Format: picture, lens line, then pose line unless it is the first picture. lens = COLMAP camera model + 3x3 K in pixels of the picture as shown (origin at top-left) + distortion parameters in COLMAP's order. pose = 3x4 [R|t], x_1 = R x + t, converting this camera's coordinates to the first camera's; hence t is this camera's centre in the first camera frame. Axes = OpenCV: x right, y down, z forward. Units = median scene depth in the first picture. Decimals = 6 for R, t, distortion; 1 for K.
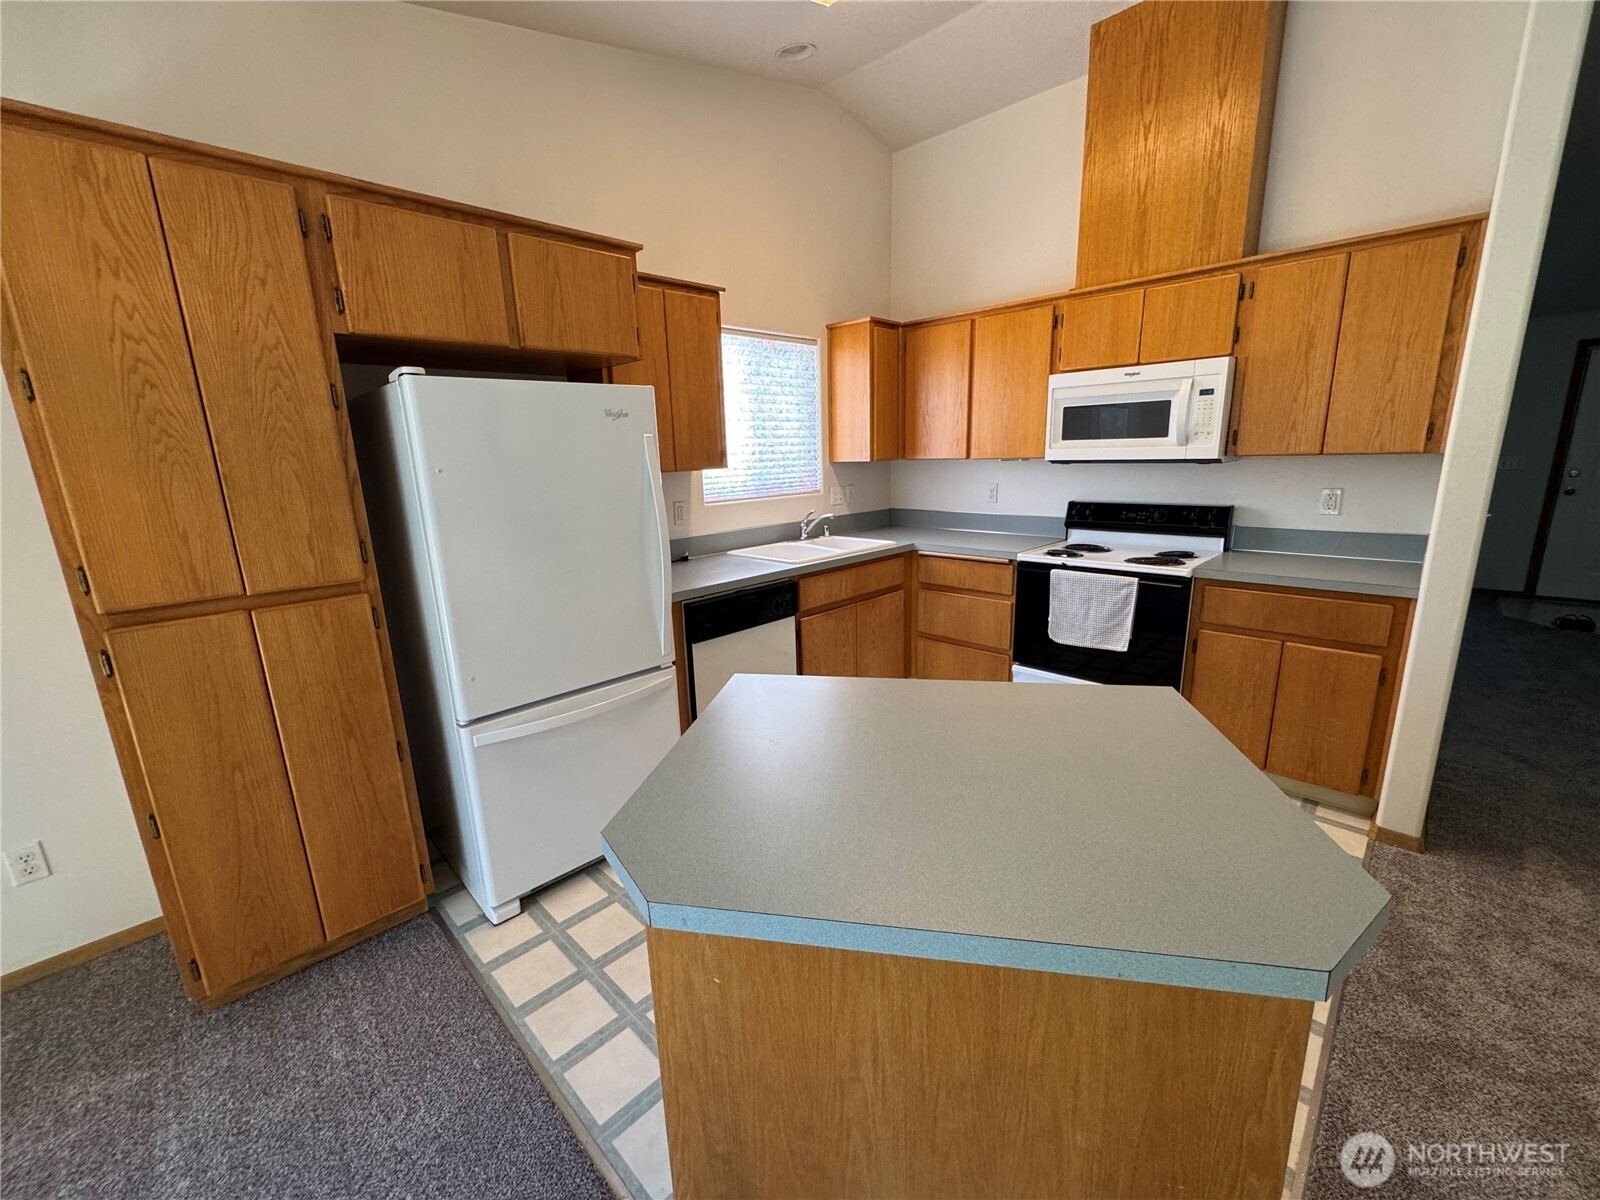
lens RADIAL K [[641.5, 0, 796.8], [0, 641.5, 598.8], [0, 0, 1]] dist [-0.002812, 0.000183]
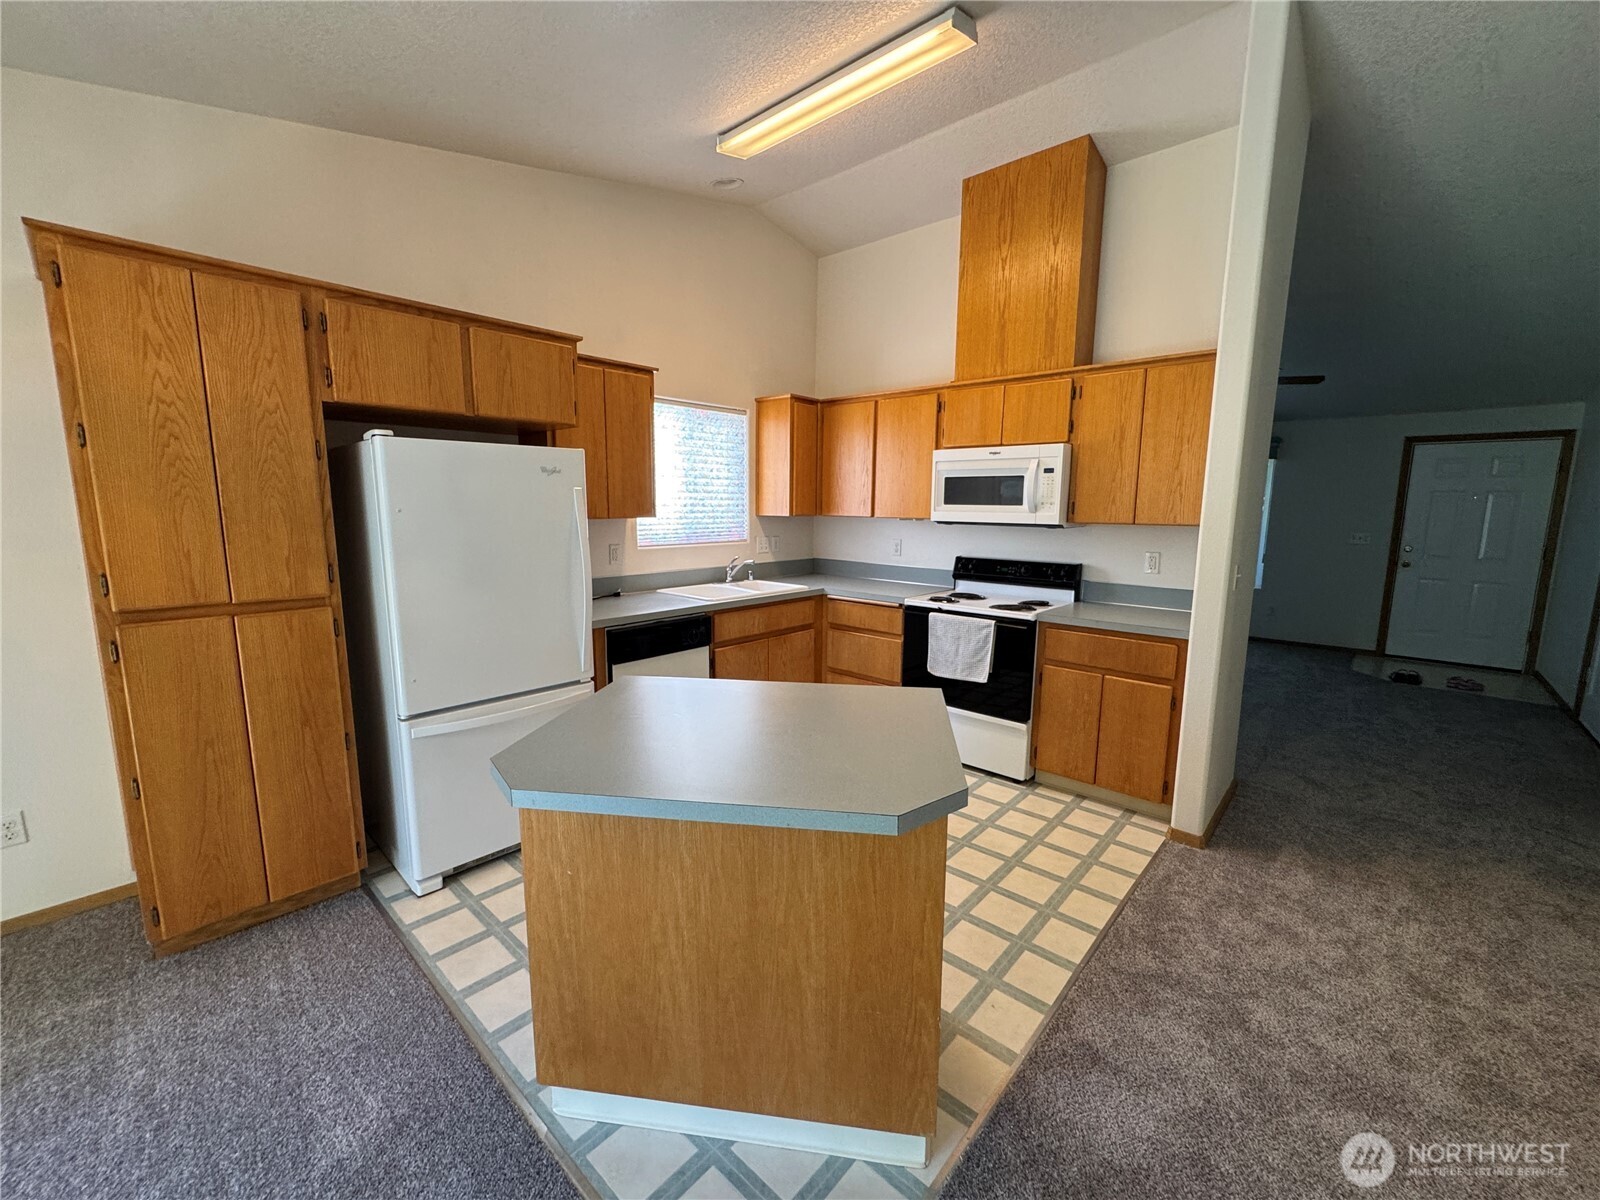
lens RADIAL K [[641.5, 0, 797.0], [0, 641.5, 598.9], [0, 0, 1]] dist [-0.002812, 0.000183]
pose [[0.998326, 0.031131, 0.048751, 0.141146], [-0.027161, 0.996418, -0.080078, 0.044297], [-0.051069, 0.078620, 0.995596, -0.236236]]
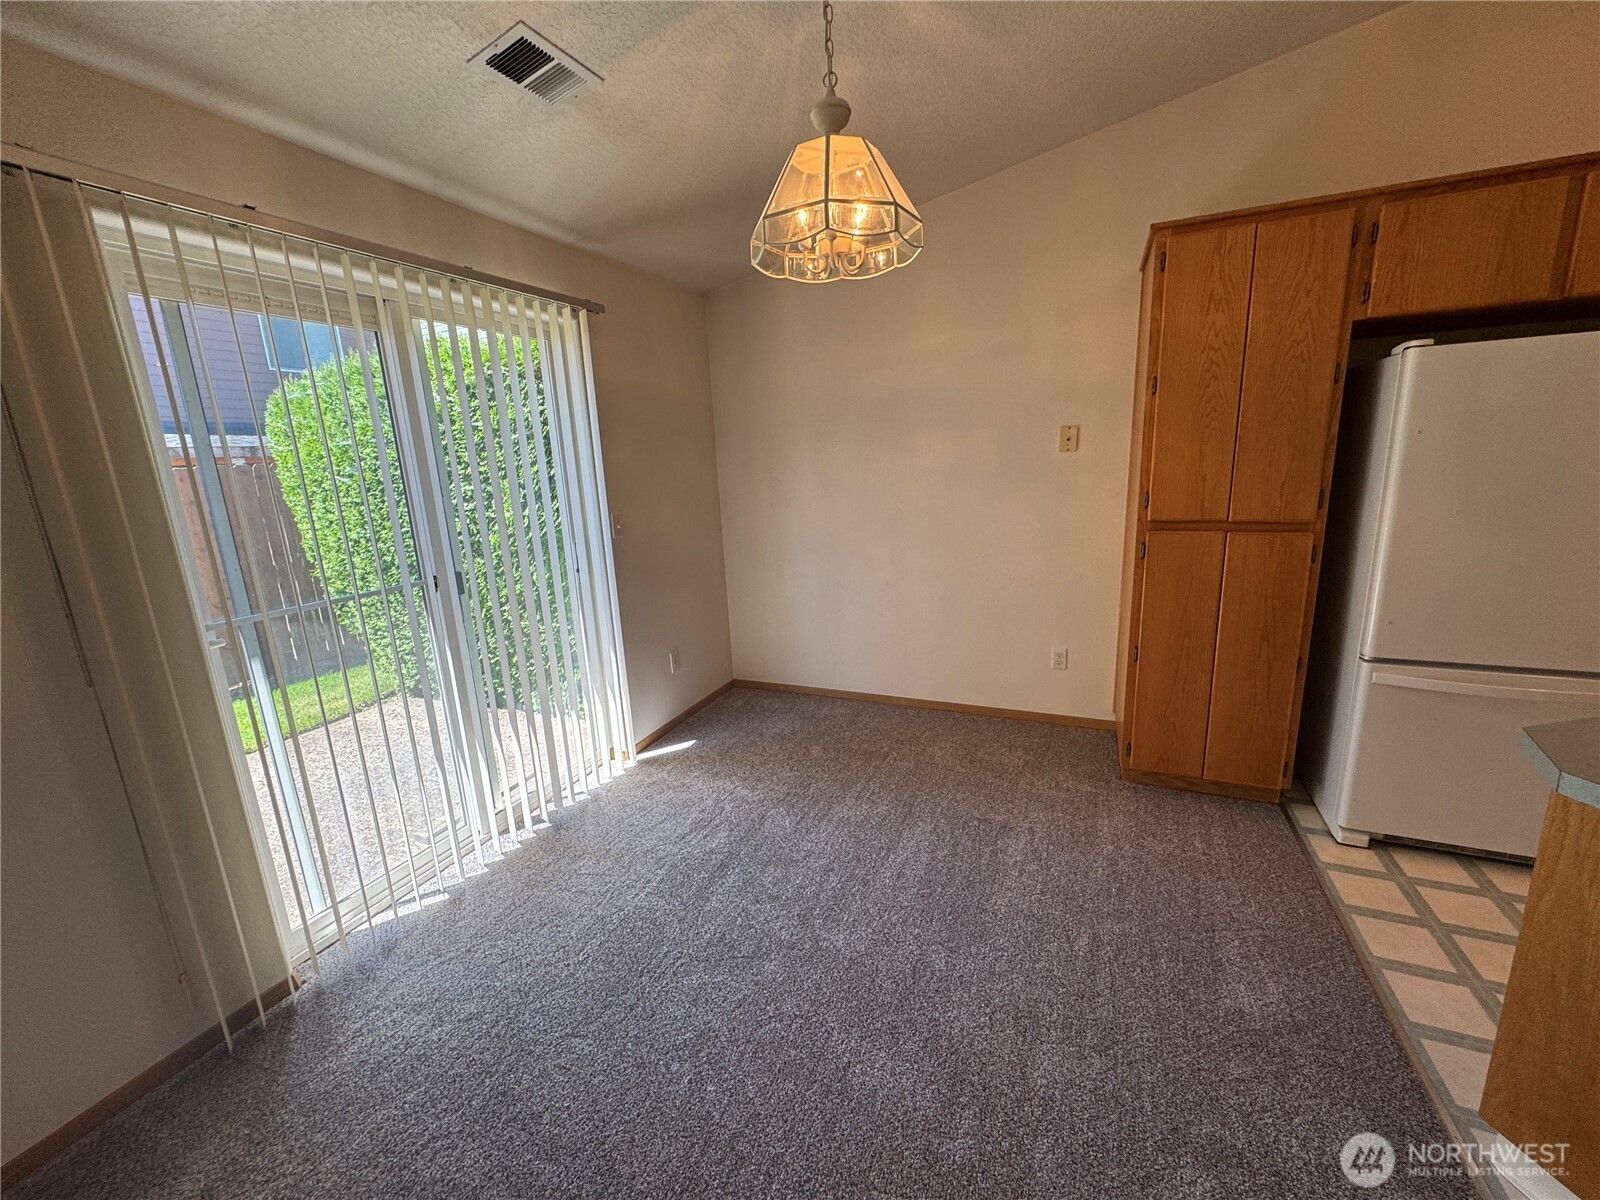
lens RADIAL K [[641.5, 0, 798.4], [0, 641.5, 598.3], [0, 0, 1]] dist [-0.002812, 0.000183]
pose [[0.356213, 0.221674, -0.907730, 0.114542], [-0.170710, 0.970541, 0.170023, 0.065576], [0.918679, 0.094394, 0.383561, -0.338323]]
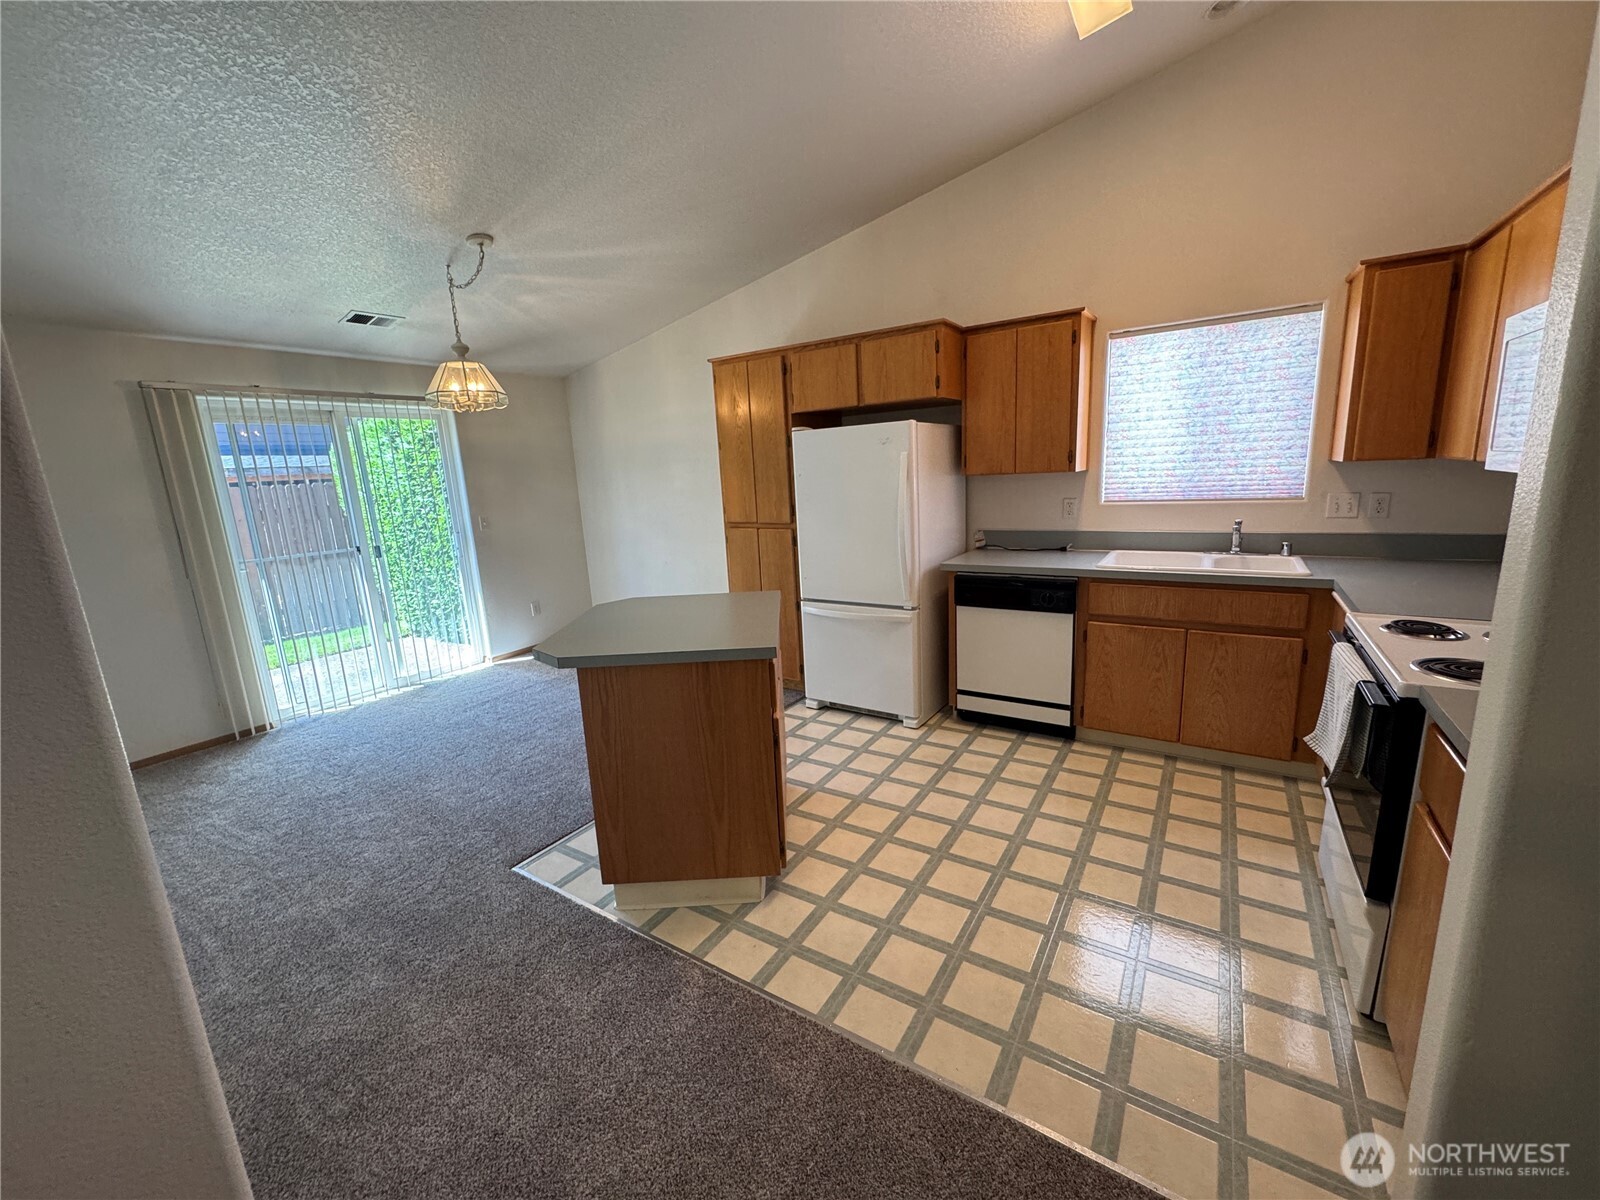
lens RADIAL K [[641.5, 0, 797.1], [0, 641.5, 597.8], [0, 0, 1]] dist [-0.002812, 0.000183]
pose [[0.204708, 0.214644, -0.954999, 1.318350], [-0.175441, 0.967906, 0.179939, -0.159805], [0.962972, 0.130711, 0.235796, 0.465955]]
